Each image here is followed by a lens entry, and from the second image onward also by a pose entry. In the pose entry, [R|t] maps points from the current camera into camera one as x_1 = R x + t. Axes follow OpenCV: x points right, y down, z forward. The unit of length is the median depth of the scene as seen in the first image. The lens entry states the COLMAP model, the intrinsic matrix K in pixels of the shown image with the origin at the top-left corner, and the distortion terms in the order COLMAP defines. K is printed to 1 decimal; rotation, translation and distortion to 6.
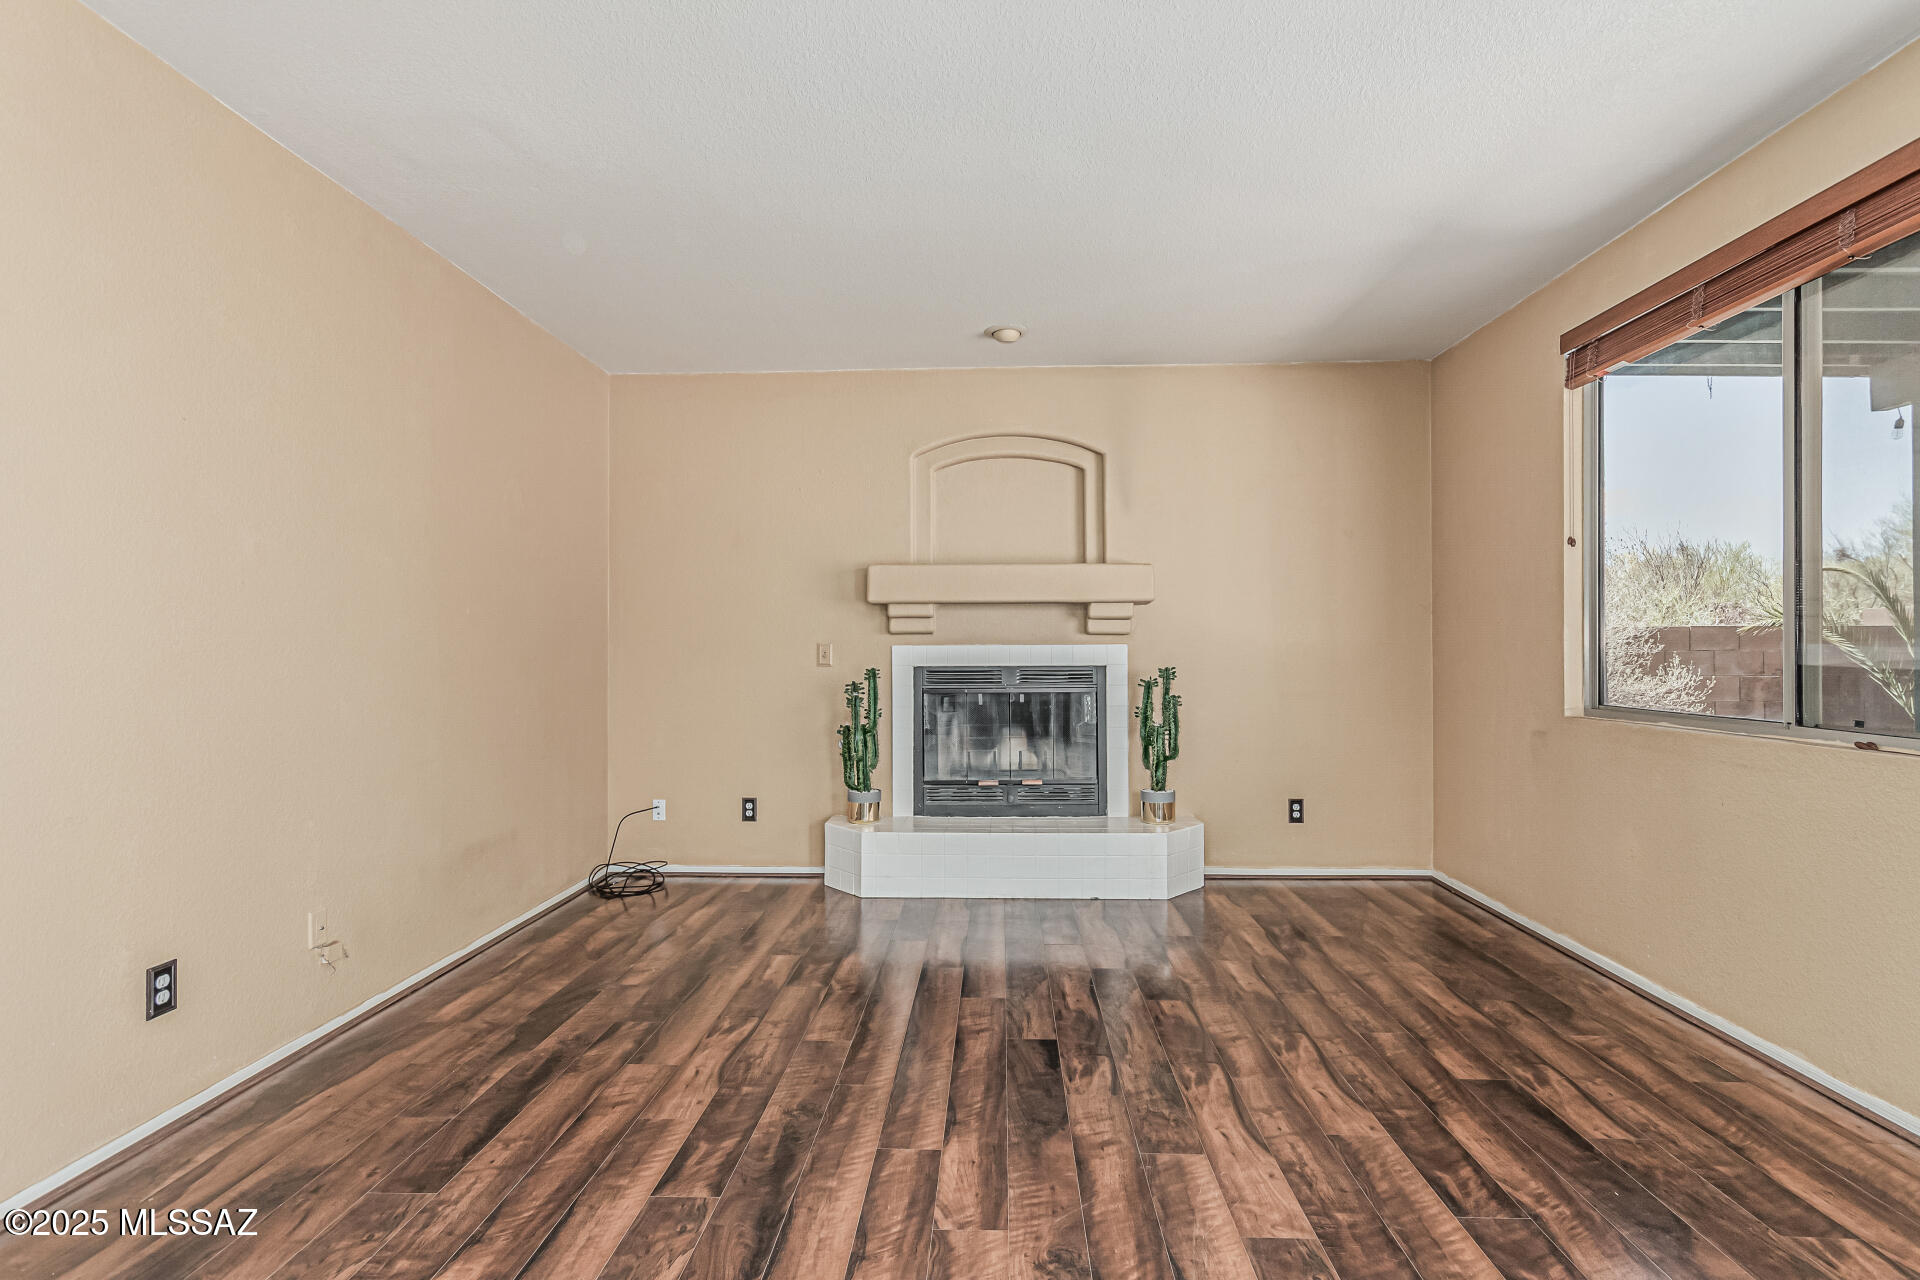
lens RADIAL K [[889.0, 0, 959.4], [0, 889.0, 645.8], [0, 0, 1]] dist [0.006029, 0.000165]
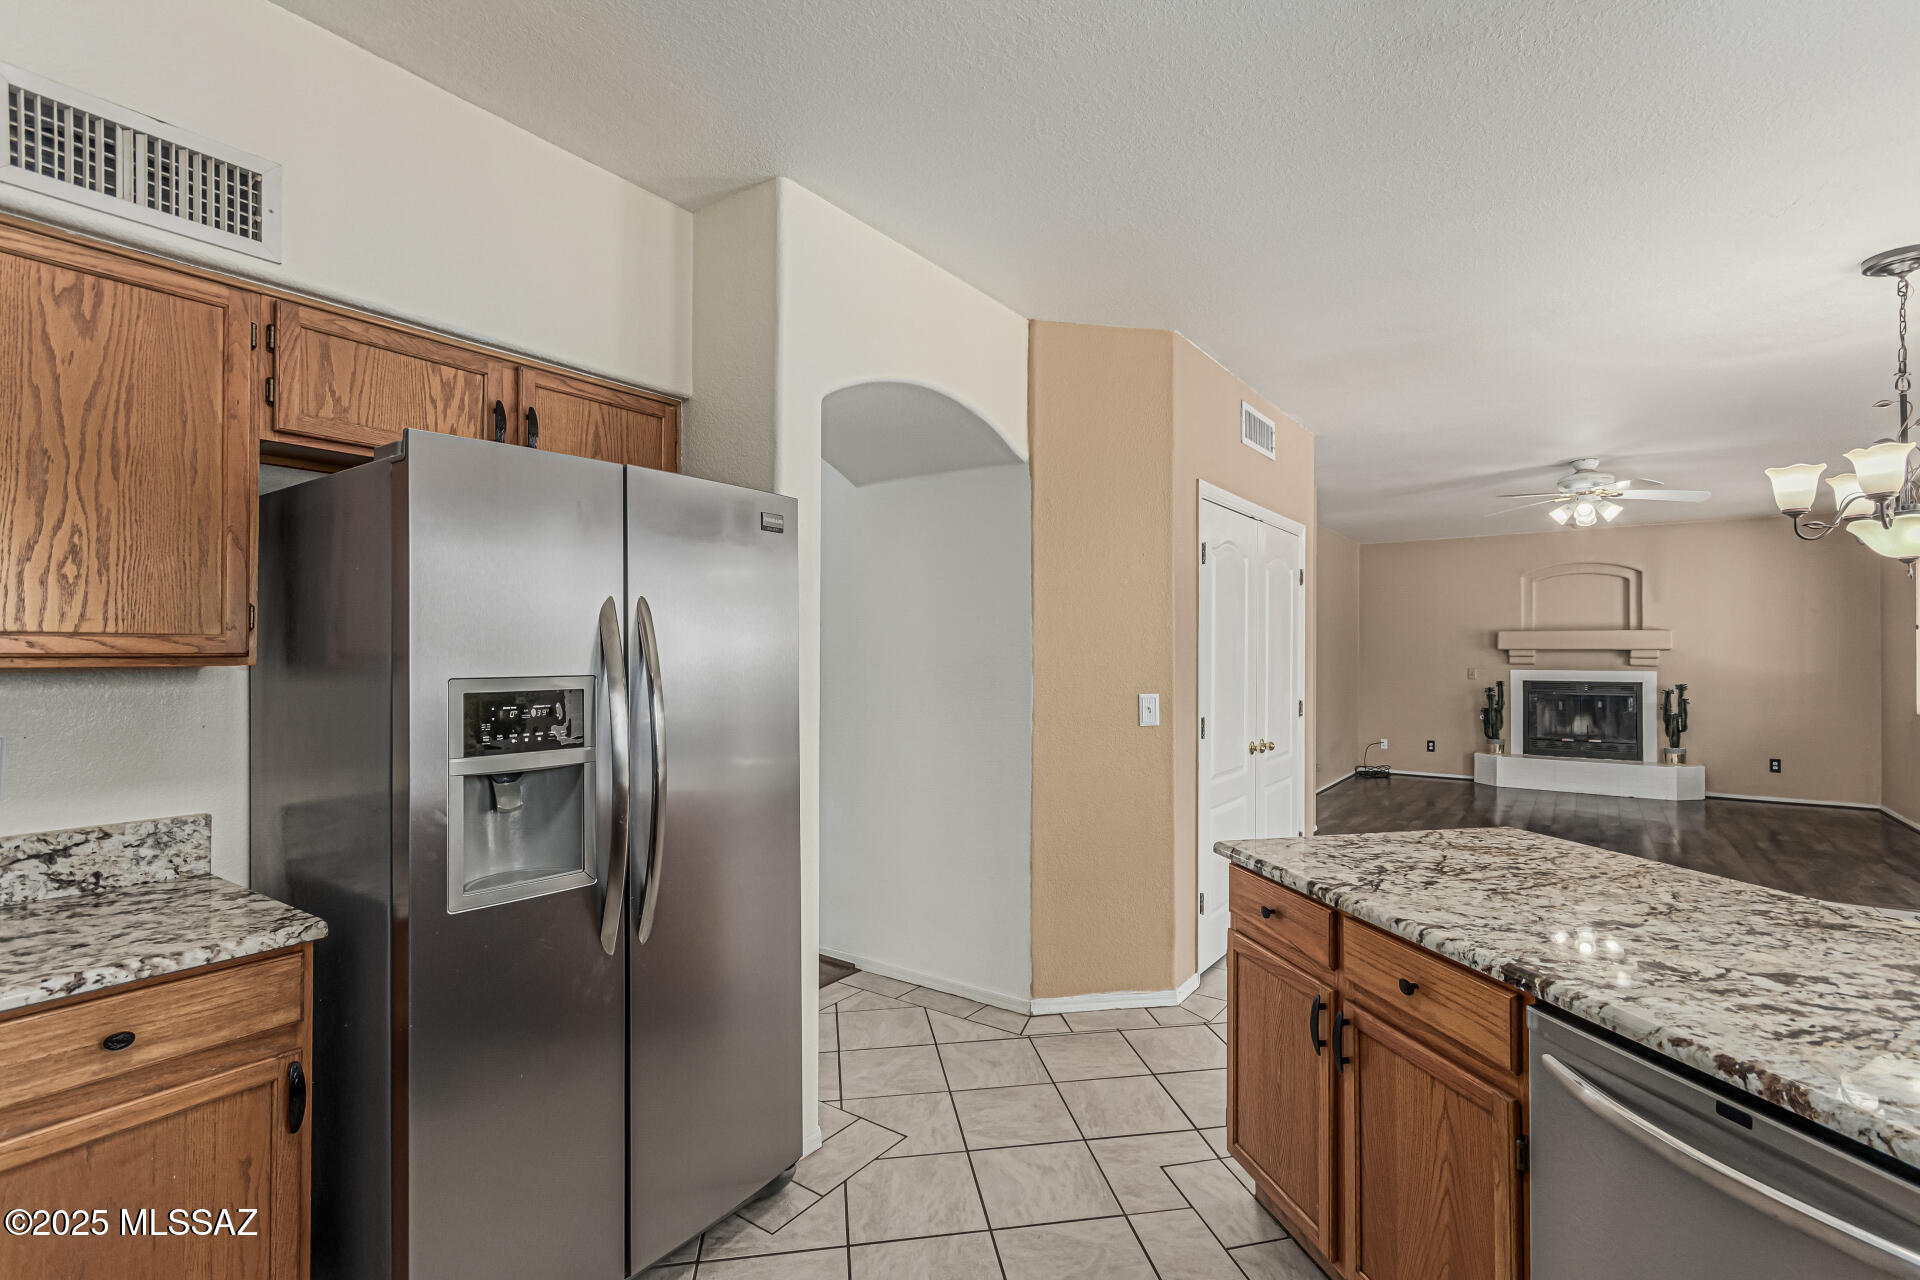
lens RADIAL K [[889.0, 0, 962.6], [0, 889.0, 644.1], [0, 0, 1]] dist [0.006029, 0.000165]
pose [[0.844311, 0.000844, -0.535852, -0.042327], [-0.003955, 0.999981, -0.004655, -0.046095], [0.535838, 0.006050, 0.844299, -1.427073]]
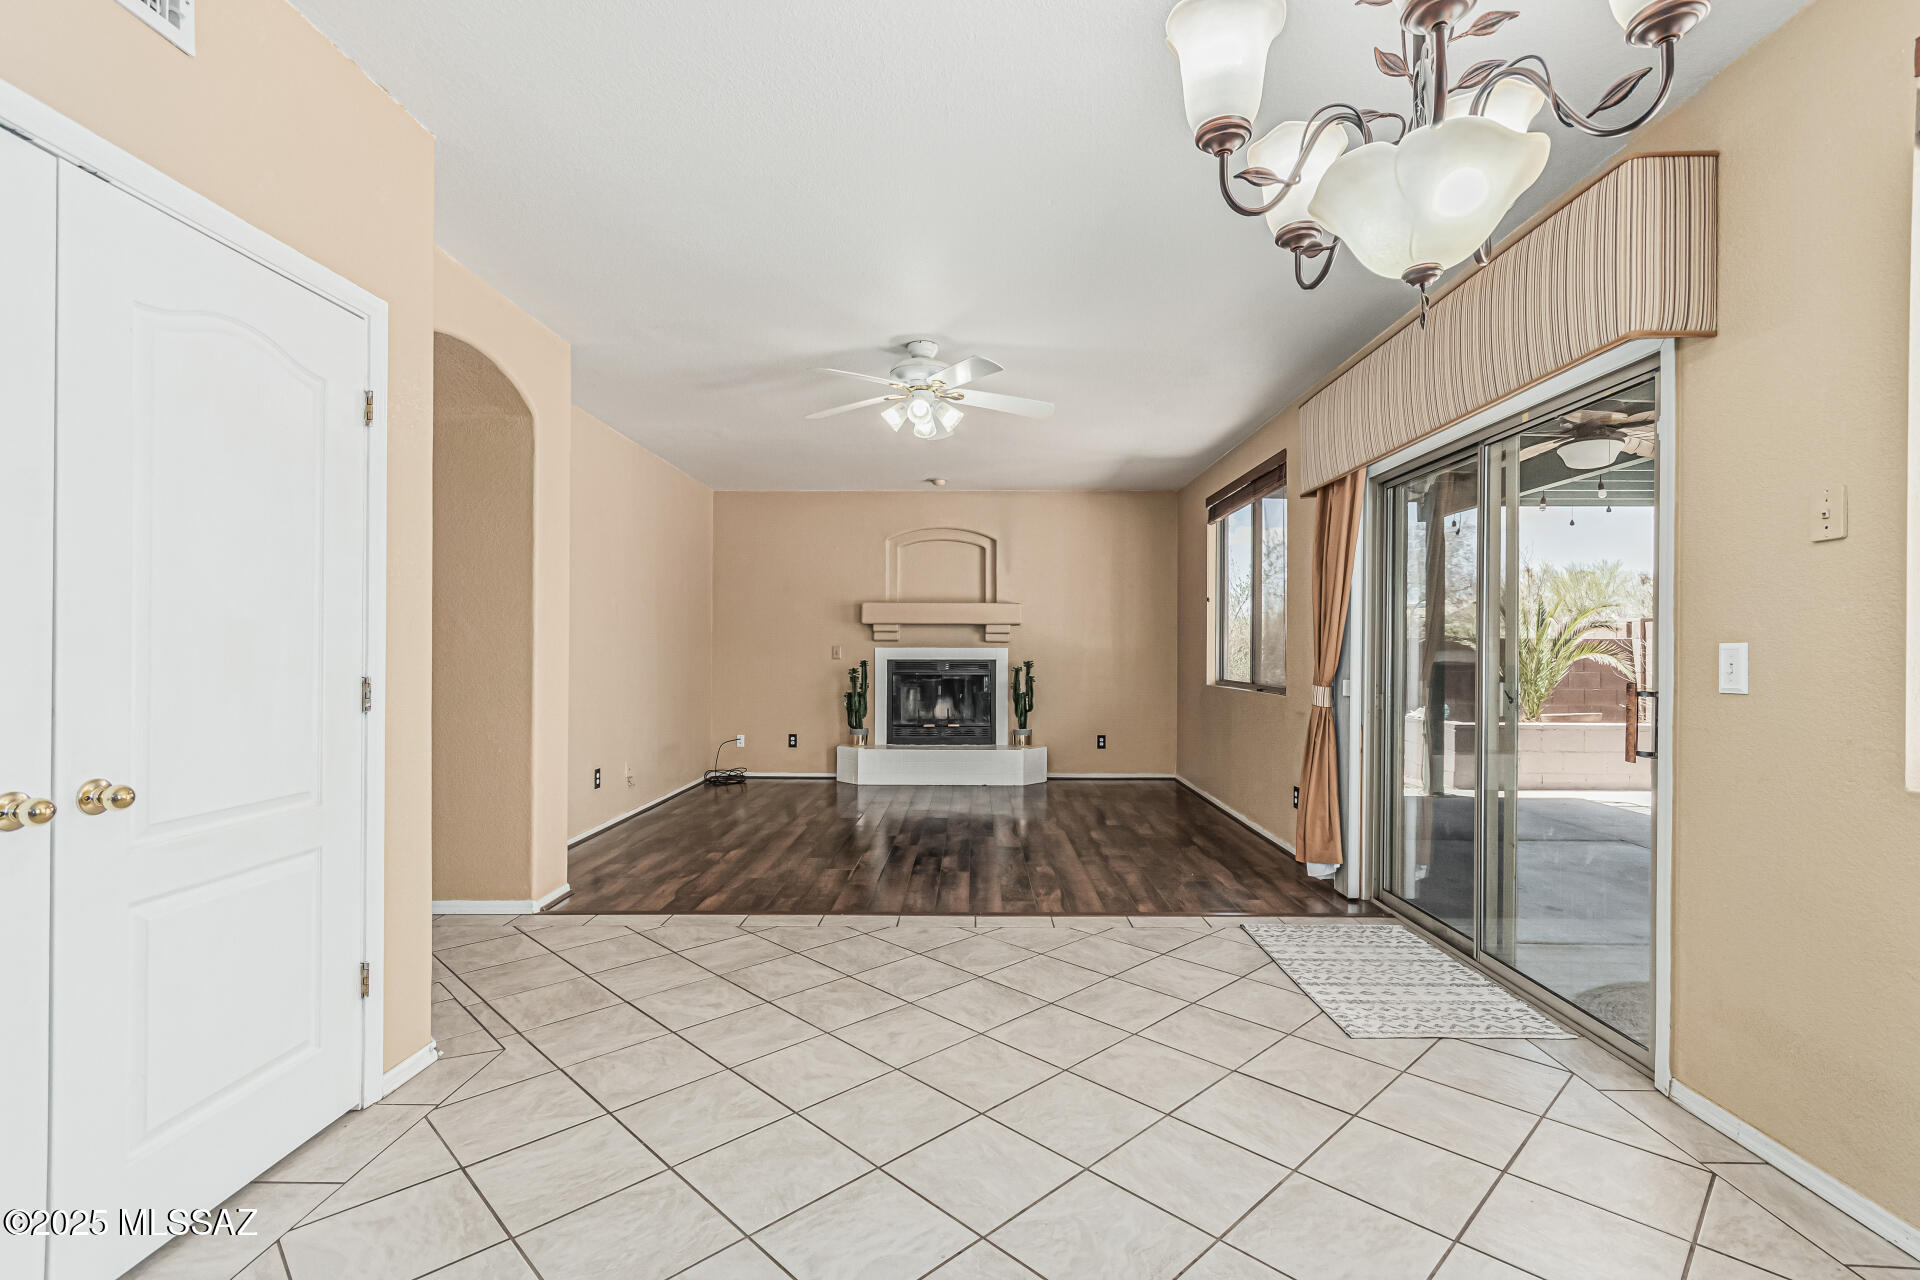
lens RADIAL K [[889.0, 0, 965.2], [0, 889.0, 643.0], [0, 0, 1]] dist [0.006029, 0.000165]
pose [[0.999385, 0.006813, 0.034410, 0.042782], [-0.006678, 0.999970, -0.004049, -0.003662], [-0.034436, 0.003817, 0.999400, -0.781480]]
